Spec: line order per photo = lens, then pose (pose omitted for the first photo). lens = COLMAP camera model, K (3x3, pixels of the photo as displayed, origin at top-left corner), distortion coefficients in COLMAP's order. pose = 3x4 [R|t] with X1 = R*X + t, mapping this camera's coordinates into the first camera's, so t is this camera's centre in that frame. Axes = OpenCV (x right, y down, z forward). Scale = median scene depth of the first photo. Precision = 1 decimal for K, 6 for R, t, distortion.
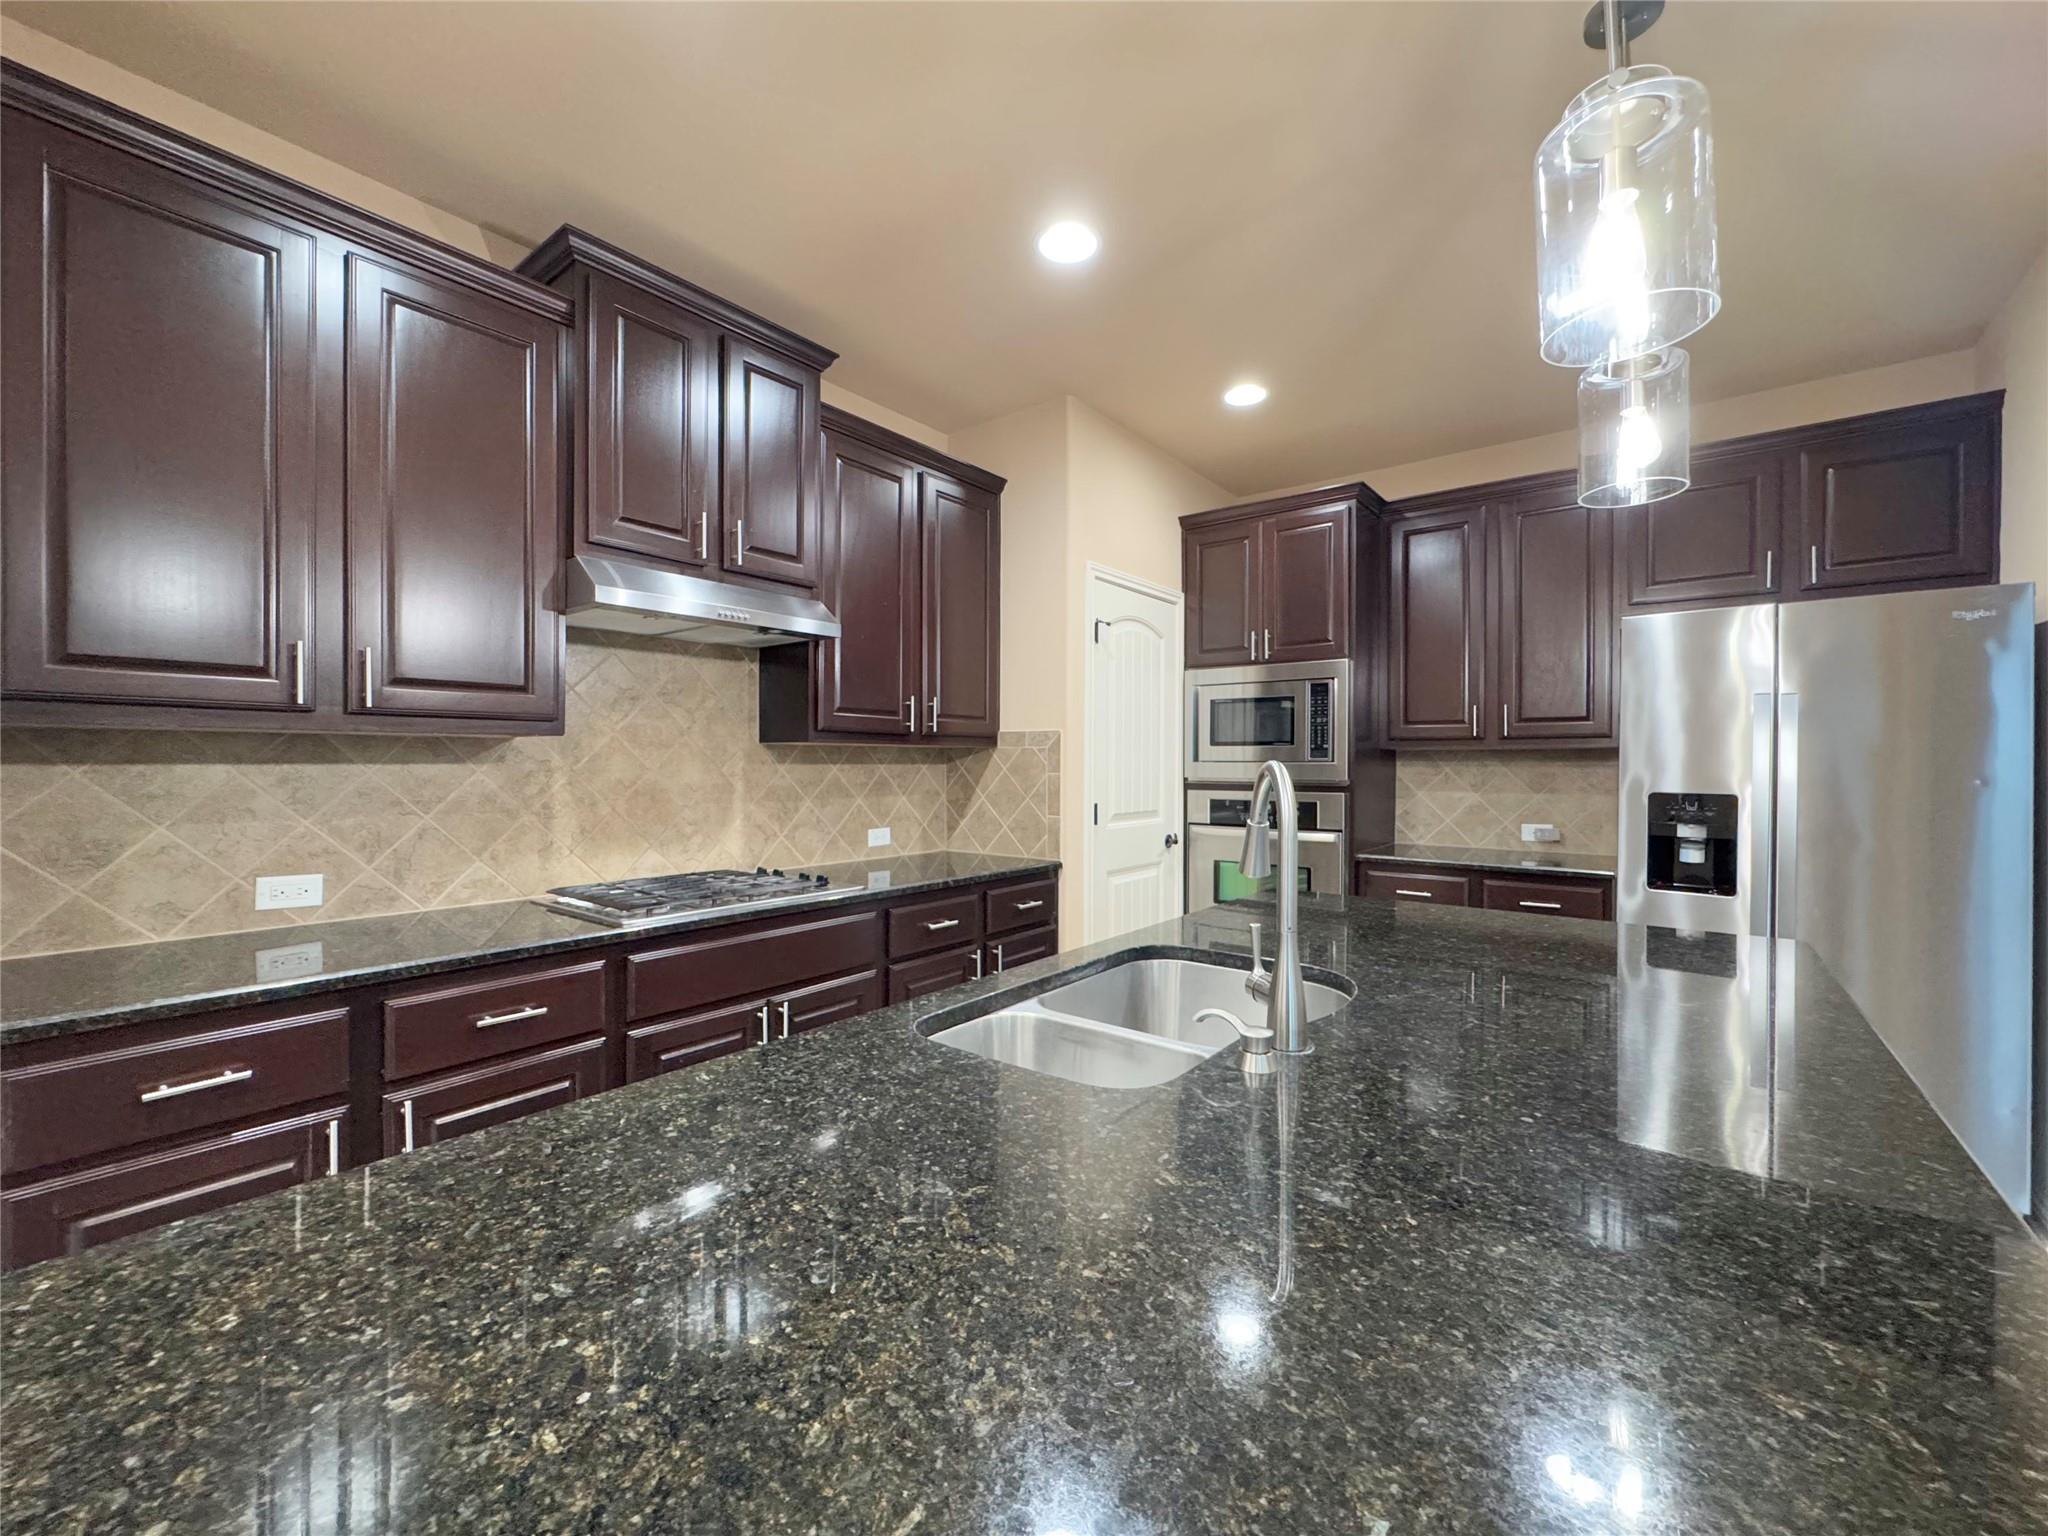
lens RADIAL K [[825.9, 0, 1028.9], [0, 825.9, 761.6], [0, 0, 1]] dist [-0.006725, 0.000135]
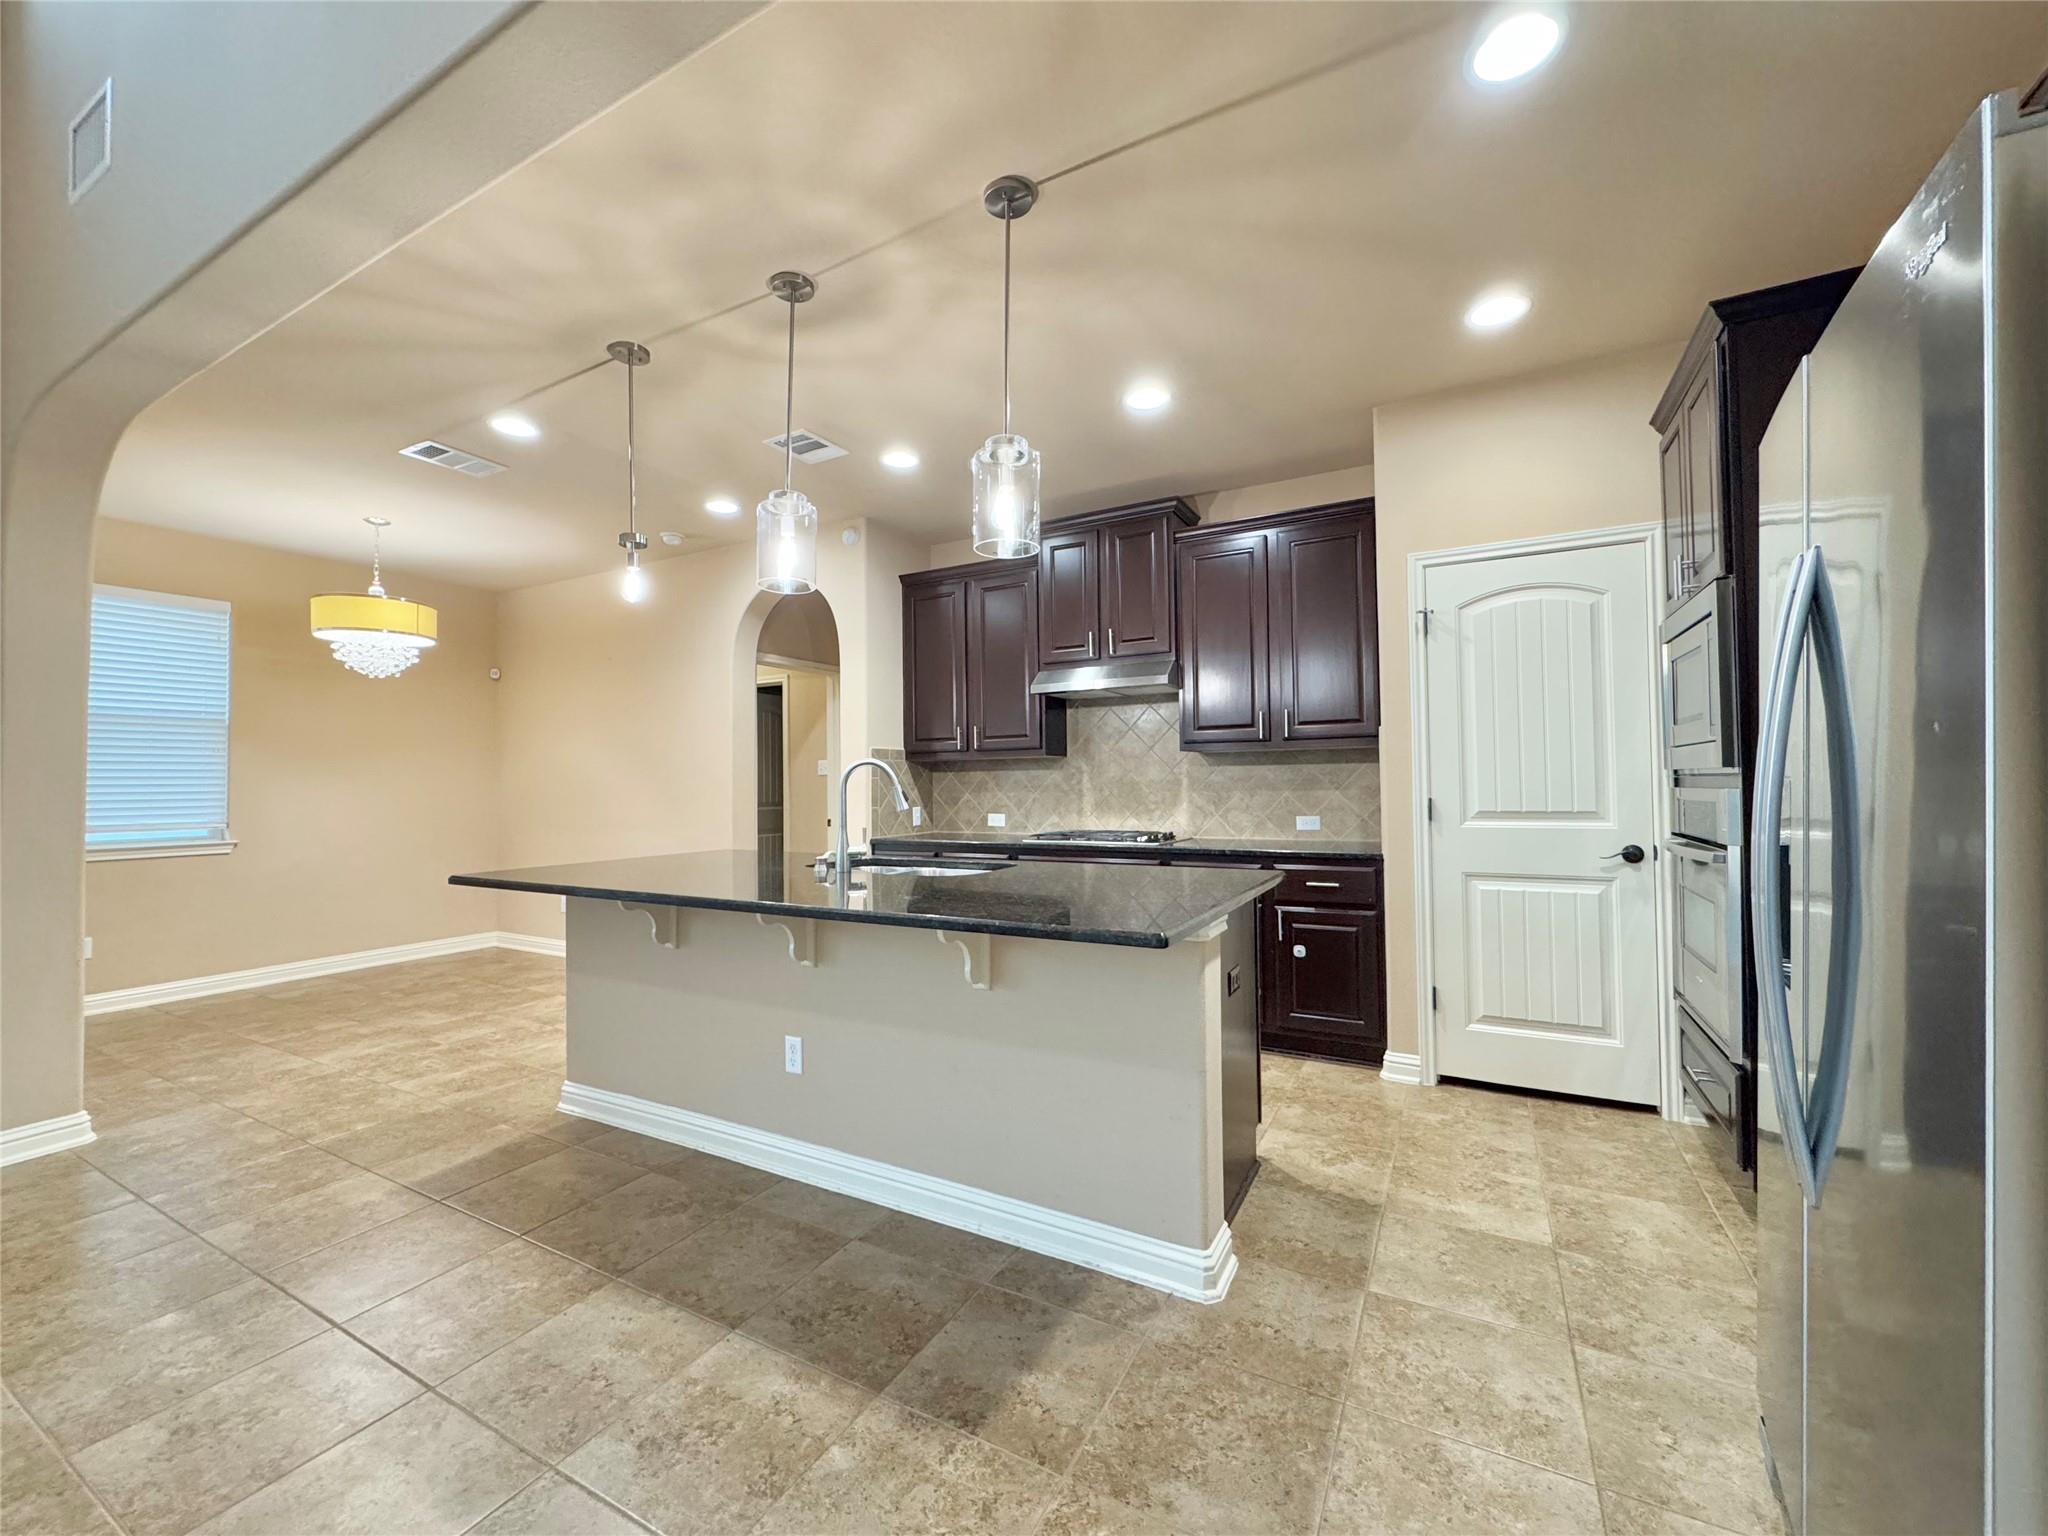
lens RADIAL K [[825.9, 0, 1031.6], [0, 825.9, 772.4], [0, 0, 1]] dist [-0.006725, 0.000135]
pose [[0.168373, -0.017039, -0.985576, 1.172759], [0.015108, 0.999778, -0.014704, 0.032754], [0.985608, -0.012415, 0.168593, 0.461501]]
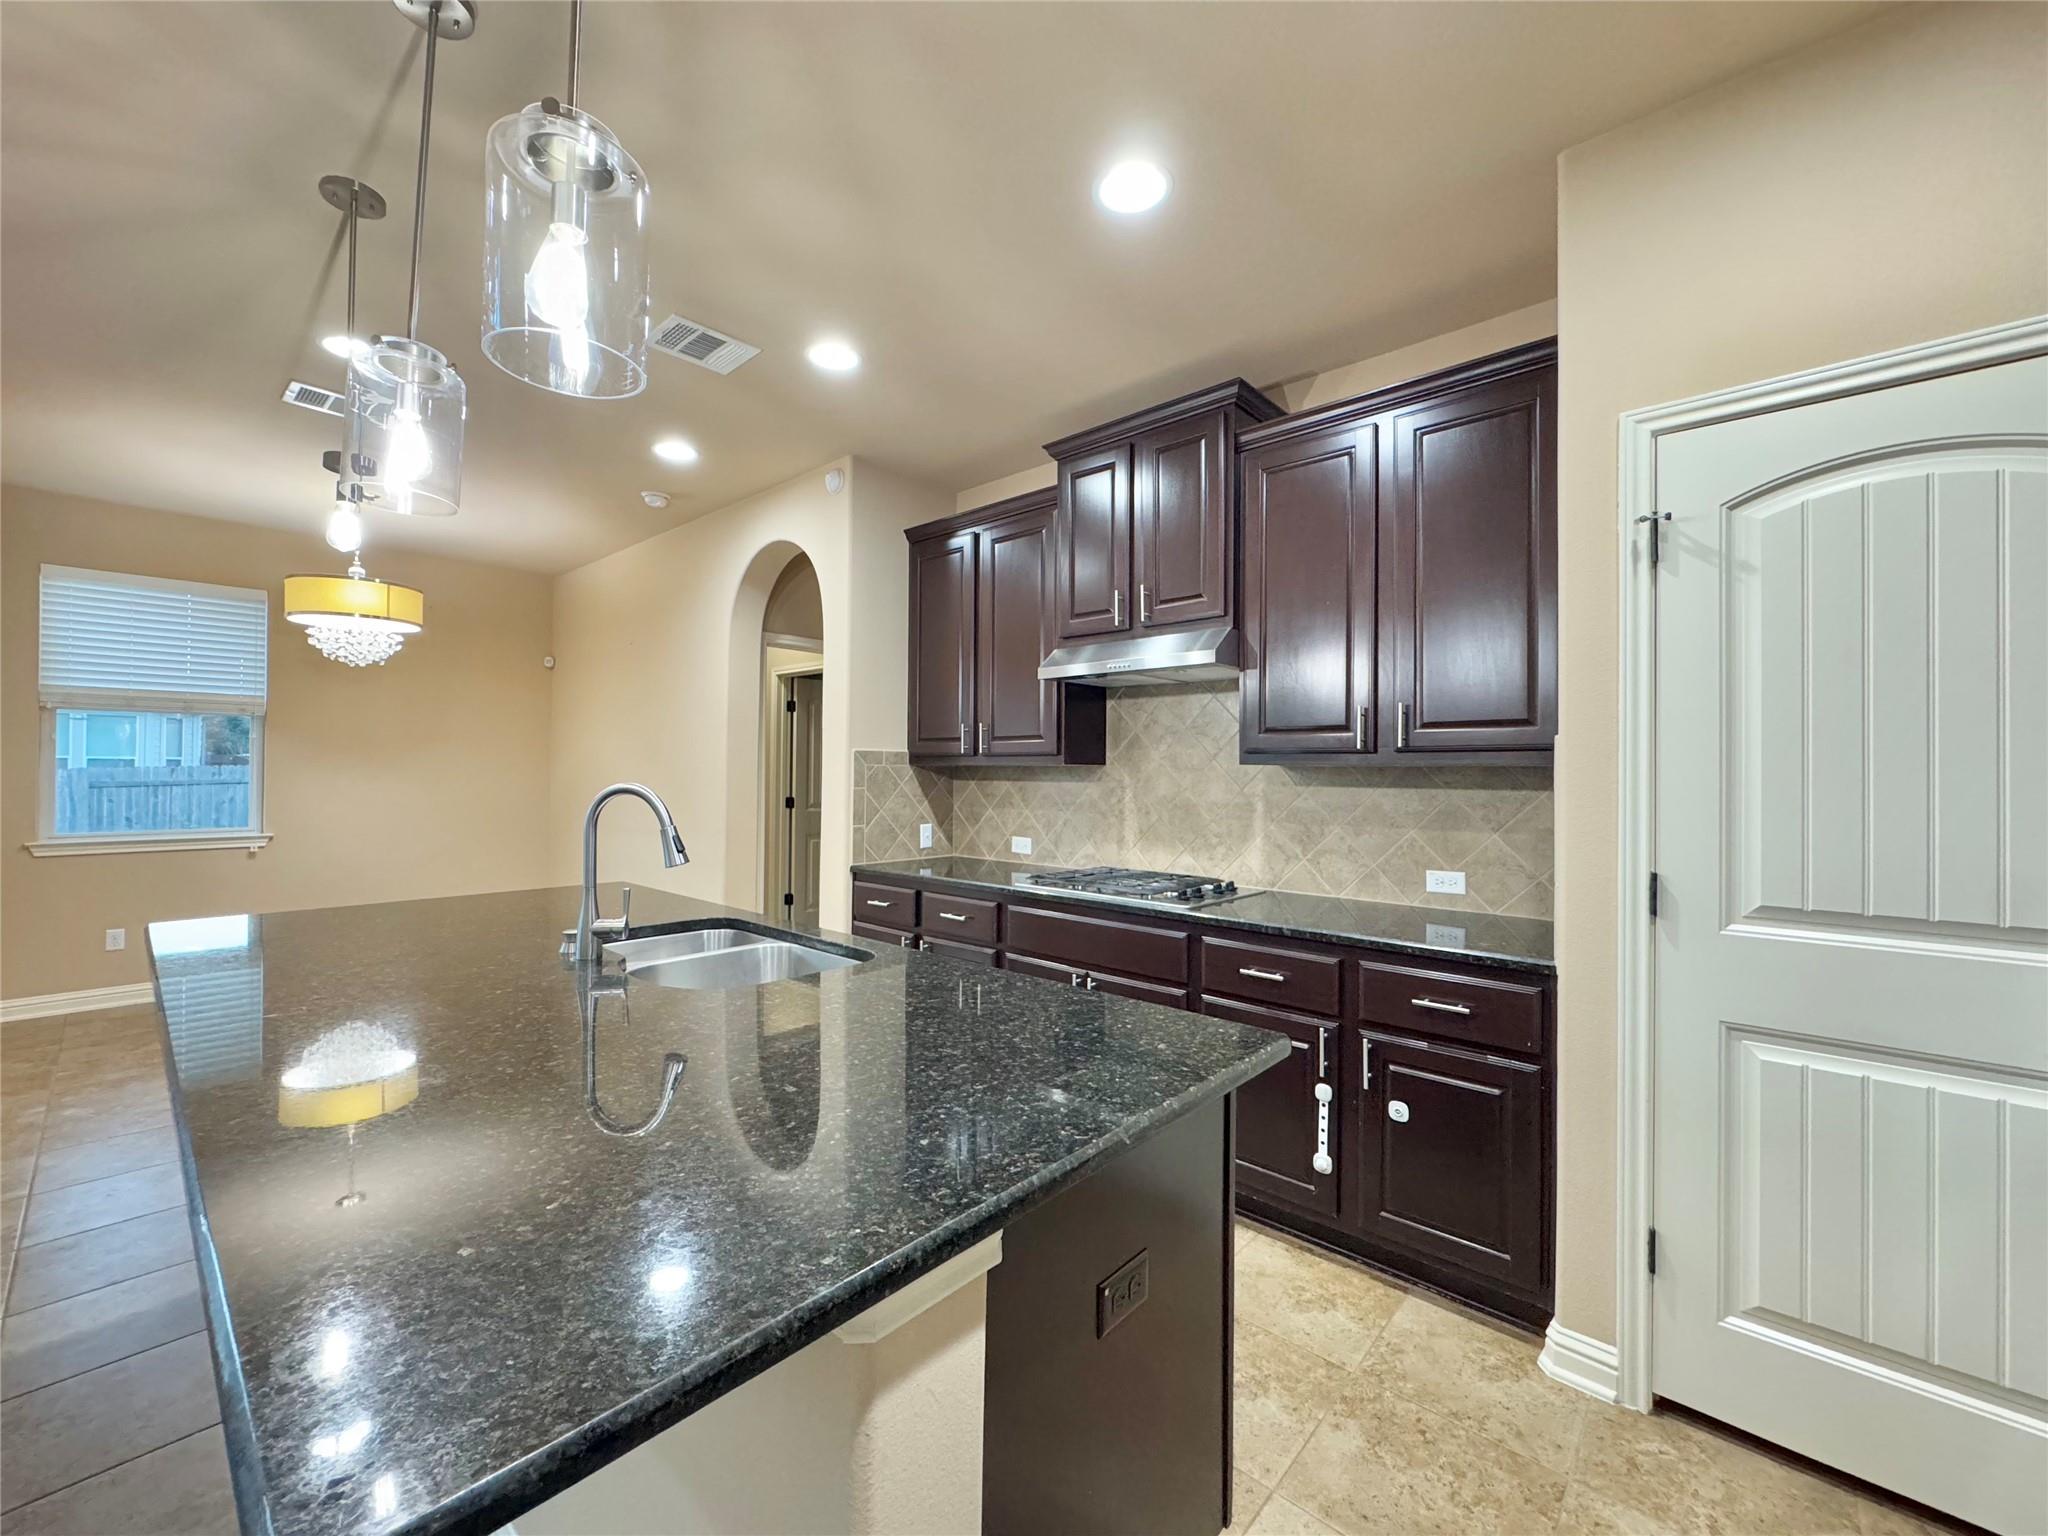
lens RADIAL K [[825.9, 0, 1025.5], [0, 825.9, 770.2], [0, 0, 1]] dist [-0.006725, 0.000135]
pose [[-0.072638, -0.002803, -0.997354, 0.757273], [-0.005943, 0.999980, -0.002378, -0.013038], [0.997341, 0.005755, -0.072653, 0.795009]]
